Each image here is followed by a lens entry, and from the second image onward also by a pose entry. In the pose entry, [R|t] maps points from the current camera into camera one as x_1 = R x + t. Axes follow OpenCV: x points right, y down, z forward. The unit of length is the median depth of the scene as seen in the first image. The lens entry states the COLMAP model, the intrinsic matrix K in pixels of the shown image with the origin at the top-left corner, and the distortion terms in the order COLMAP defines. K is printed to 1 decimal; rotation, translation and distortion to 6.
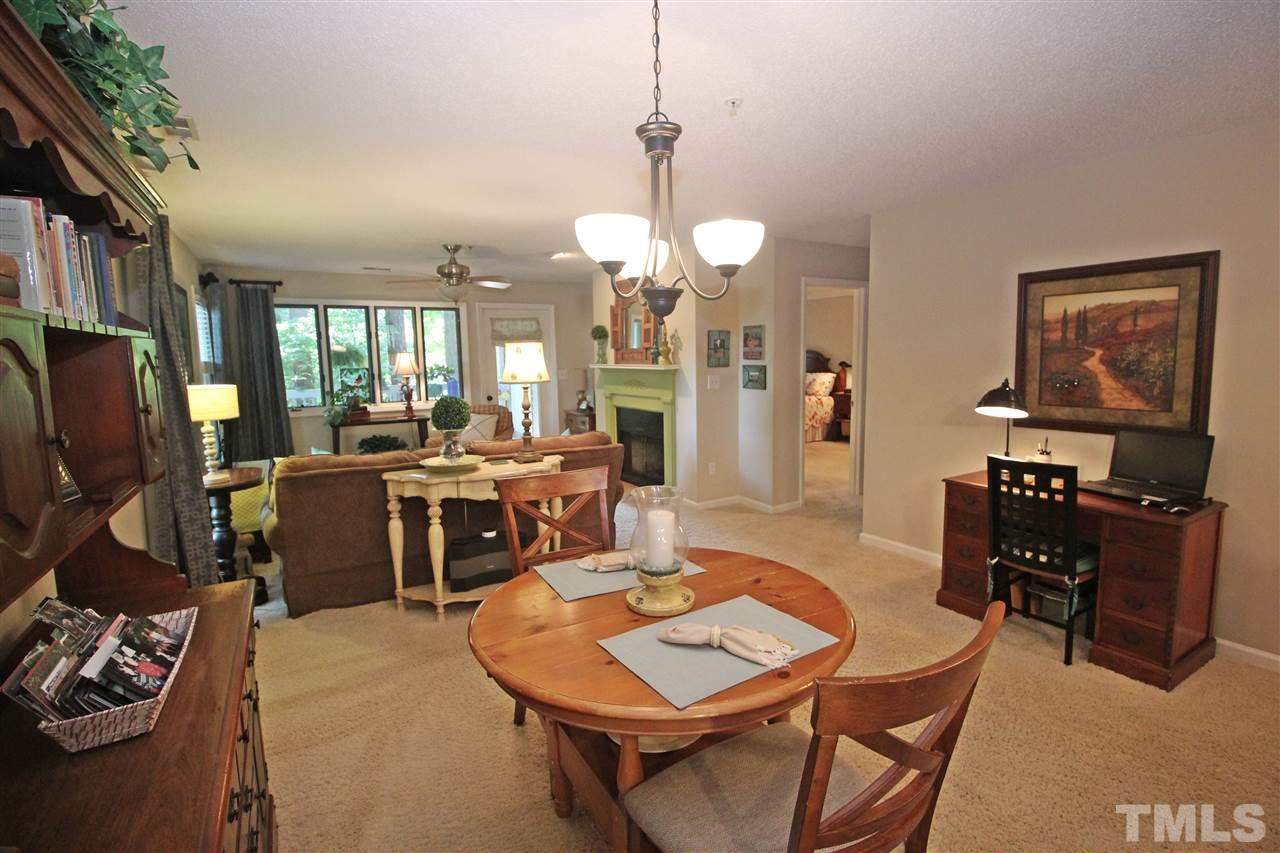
lens RADIAL K [[593.0, 0, 645.9], [0, 593.0, 421.0], [0, 0, 1]] dist [-0.004714, -0.007549]
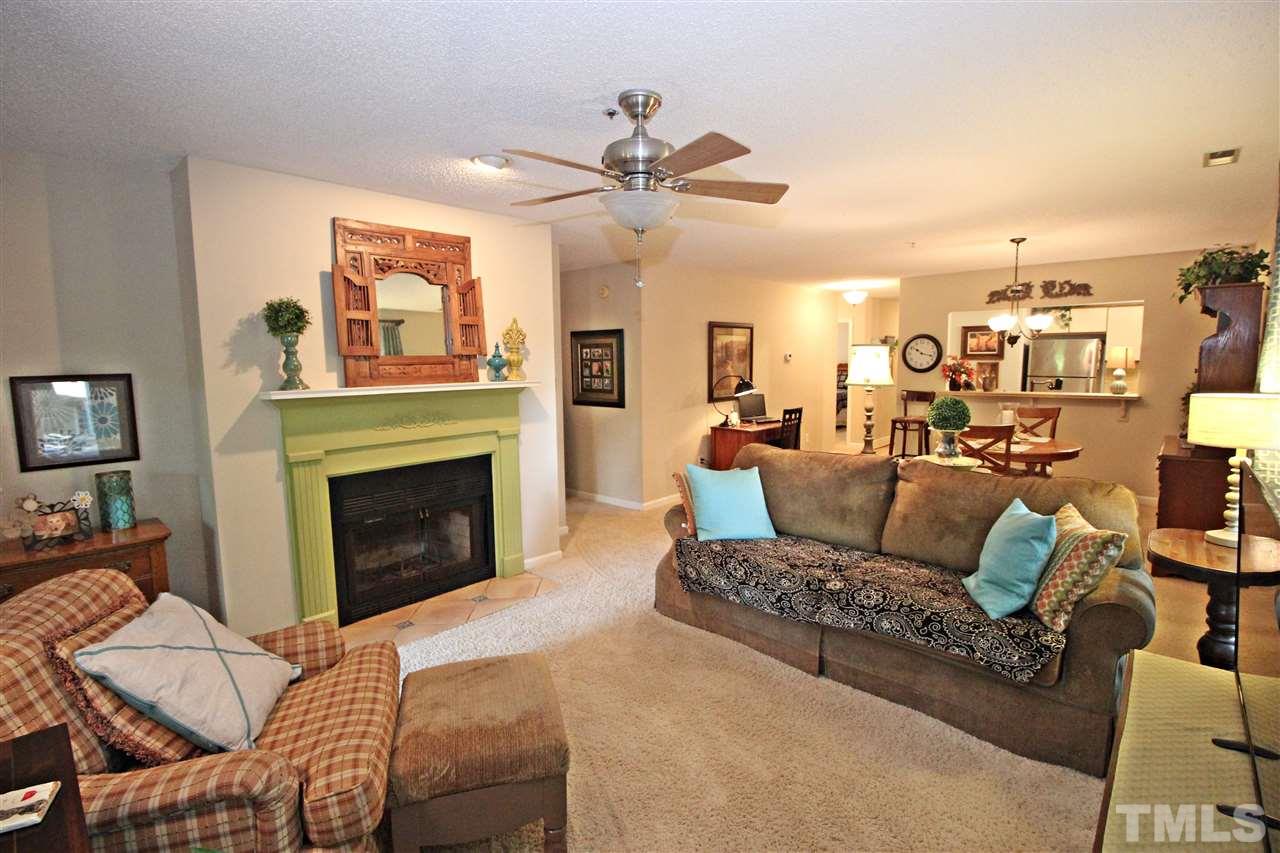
lens RADIAL K [[593.0, 0, 652.4], [0, 593.0, 428.6], [0, 0, 1]] dist [-0.004714, -0.007549]
pose [[-0.289745, -0.088445, 0.953009, -0.627820], [0.126445, 0.983456, 0.129713, -0.099843], [-0.948715, 0.158087, -0.273768, 0.958561]]
